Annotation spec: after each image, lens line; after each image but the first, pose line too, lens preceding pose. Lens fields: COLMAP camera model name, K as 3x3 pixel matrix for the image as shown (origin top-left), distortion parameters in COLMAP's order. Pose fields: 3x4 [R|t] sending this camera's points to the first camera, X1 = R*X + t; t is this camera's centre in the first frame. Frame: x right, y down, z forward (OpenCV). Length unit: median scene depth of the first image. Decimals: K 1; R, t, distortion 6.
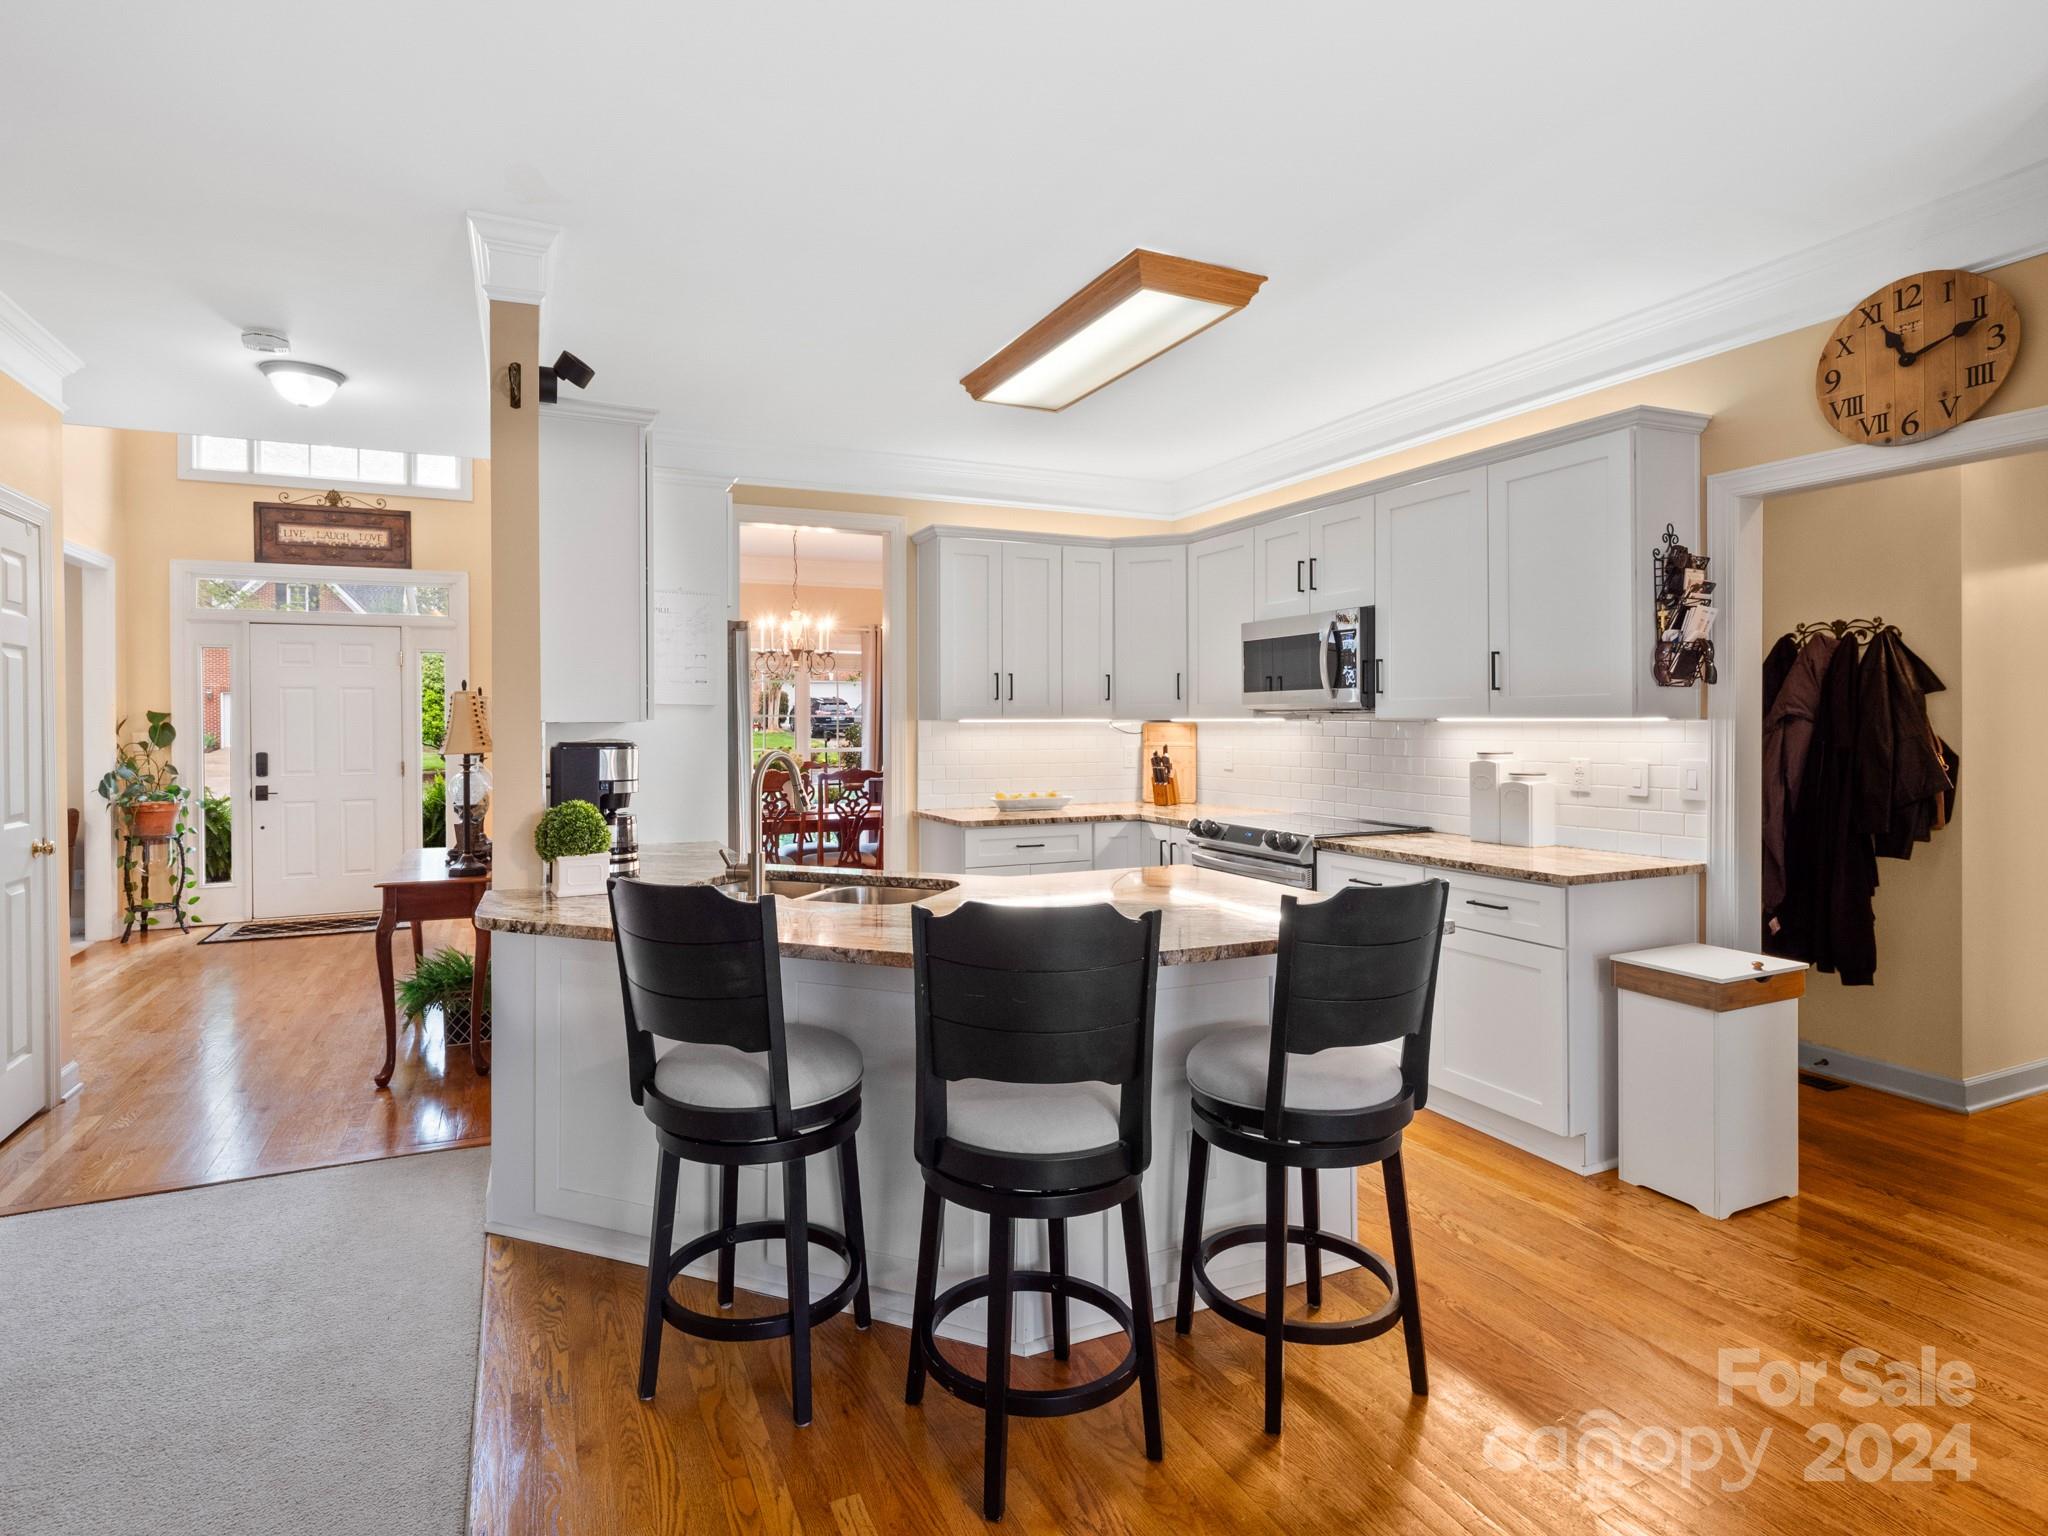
lens RADIAL K [[1087.3, 0, 1019.7], [0, 1087.3, 724.2], [0, 0, 1]] dist [-0.004511, -0.001193]
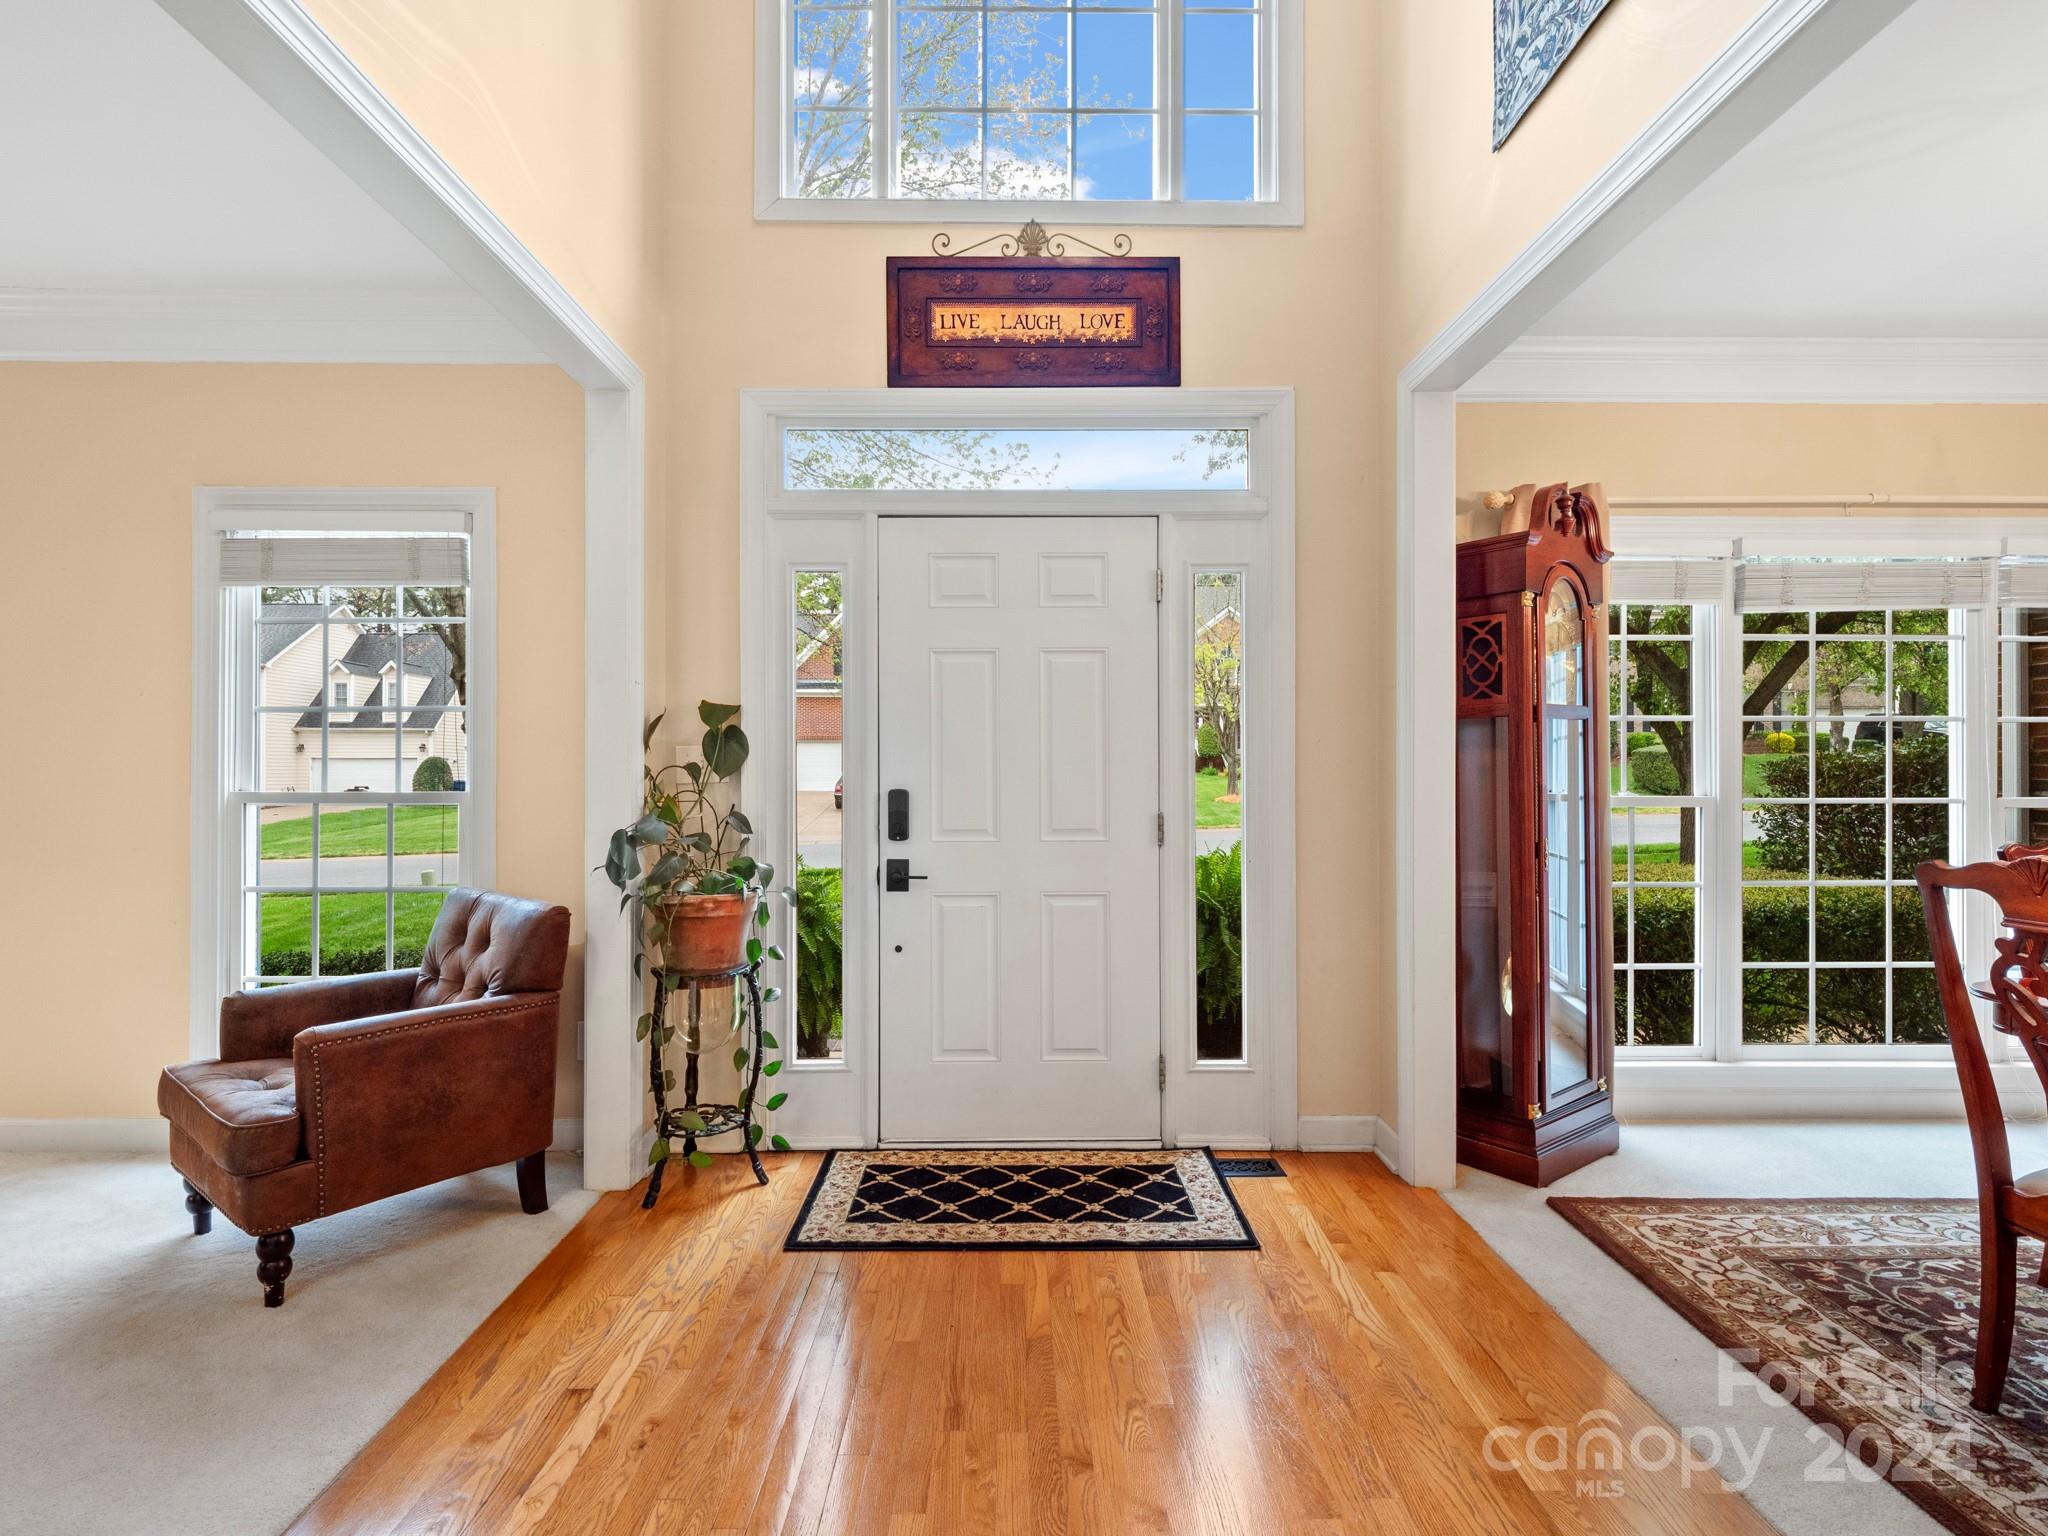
lens RADIAL K [[1023.6, 0, 1024.0], [0, 1023.6, 768.0], [0, 0, 1]] dist [-0.000425, -0.000383]
pose [[0.915582, 0.004473, -0.402108, -0.482055], [-0.005962, 0.999979, -0.002452, 0.017920], [0.402088, 0.004642, 0.915589, 0.630488]]
